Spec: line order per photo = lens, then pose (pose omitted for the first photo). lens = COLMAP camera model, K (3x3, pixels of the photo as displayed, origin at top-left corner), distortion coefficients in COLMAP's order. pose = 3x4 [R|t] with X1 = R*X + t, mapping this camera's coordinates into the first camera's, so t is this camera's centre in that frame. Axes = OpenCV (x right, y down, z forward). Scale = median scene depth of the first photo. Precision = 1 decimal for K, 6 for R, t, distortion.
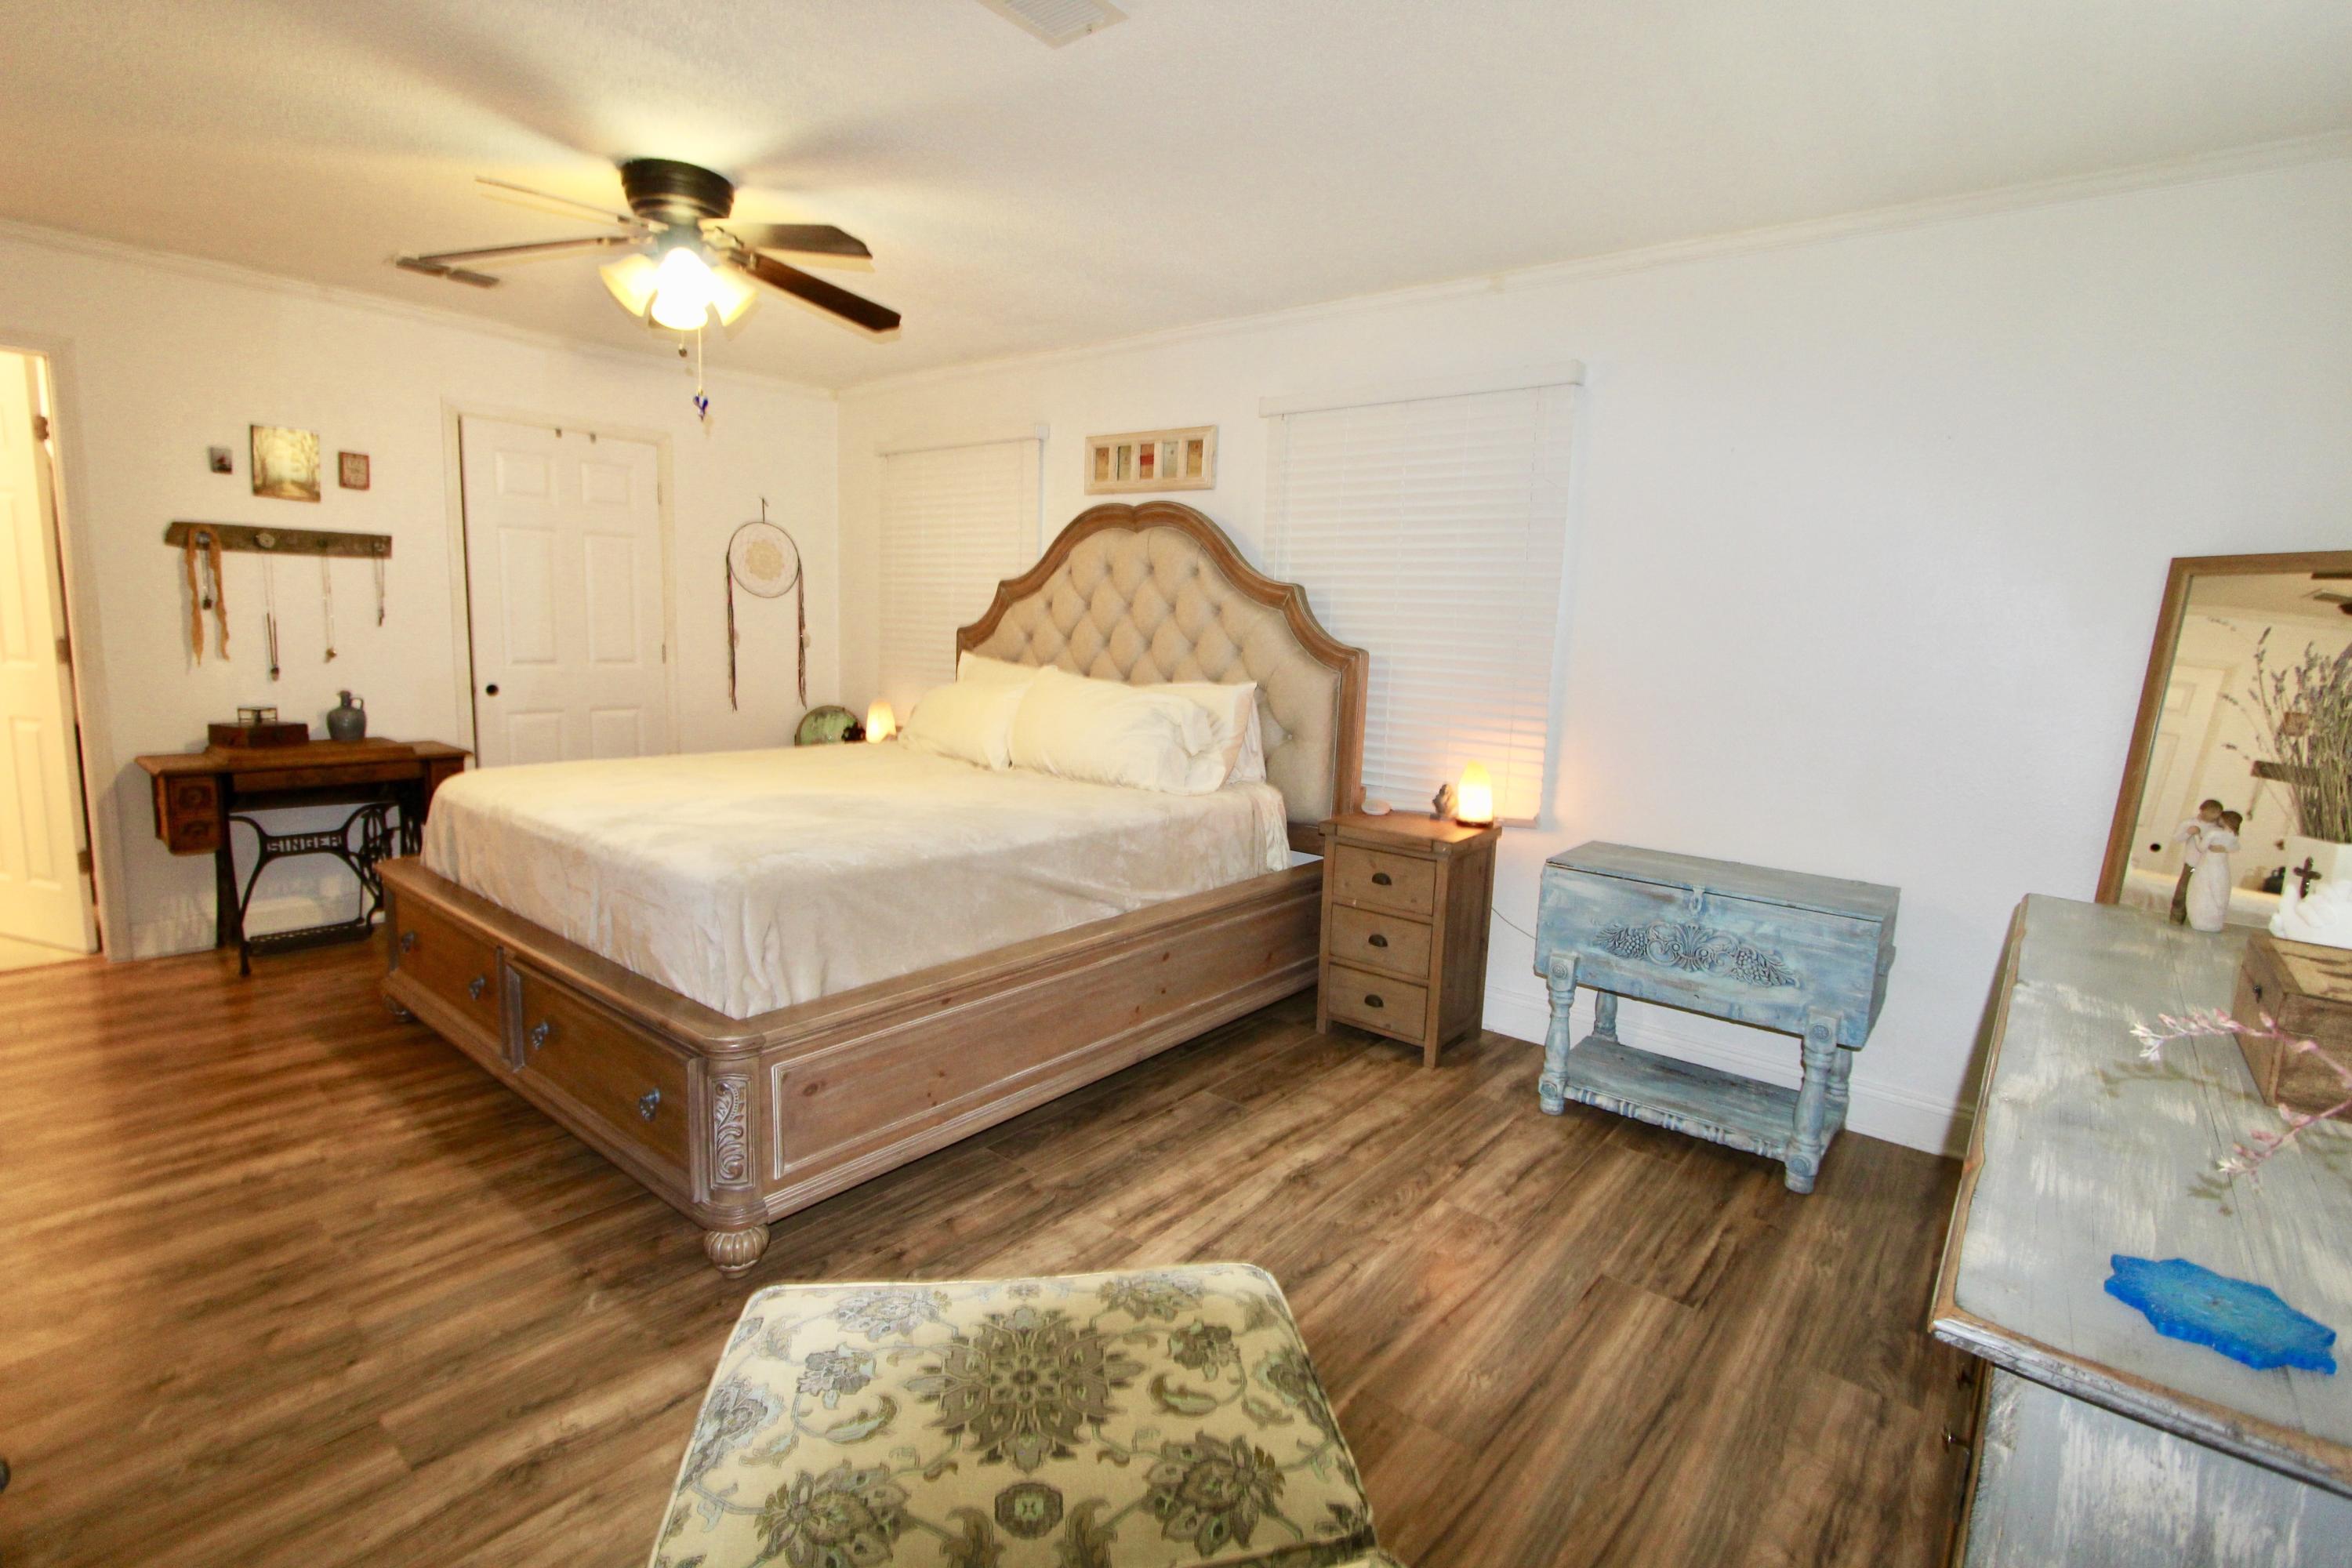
lens RADIAL K [[1086.0, 0, 1172.9], [0, 1086.0, 780.4], [0, 0, 1]] dist [-0.011904, 0.000427]
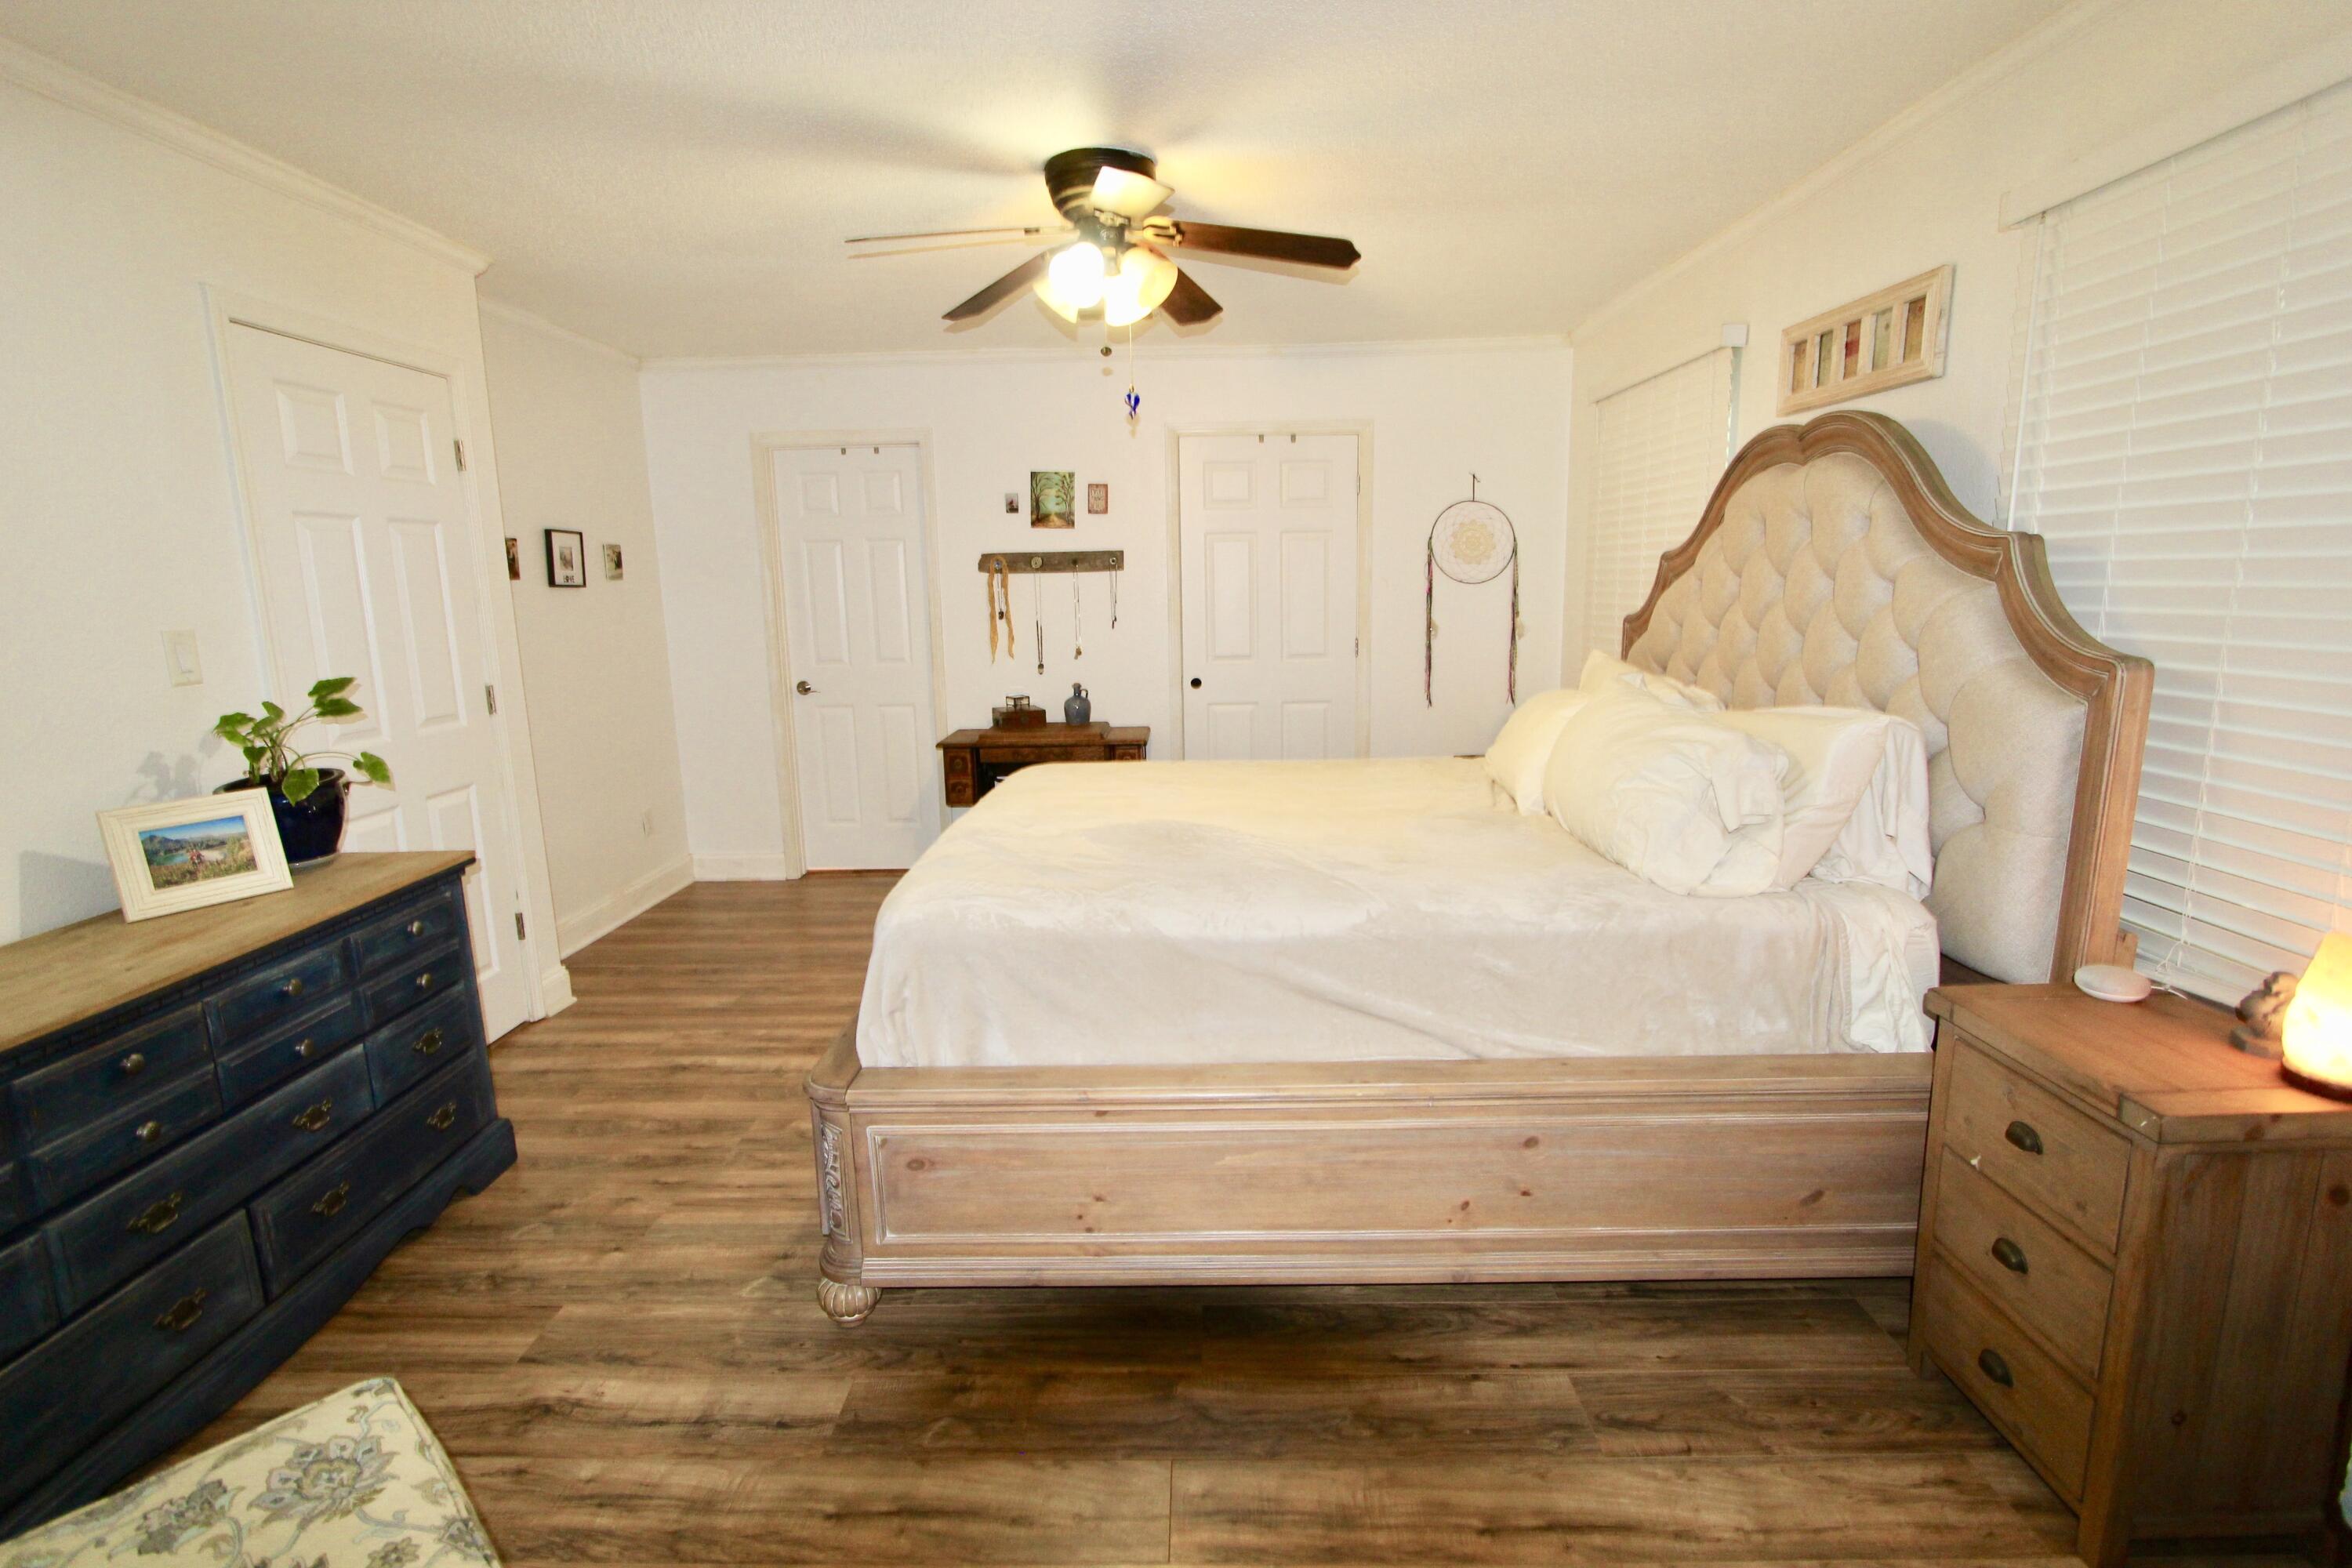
lens RADIAL K [[1086.0, 0, 1165.6], [0, 1086.0, 778.6], [0, 0, 1]] dist [-0.011904, 0.000427]
pose [[0.620313, 0.092365, -0.778897, 0.273799], [-0.071884, 0.995558, 0.060809, -0.062083], [0.781054, 0.018270, 0.624197, 0.340632]]
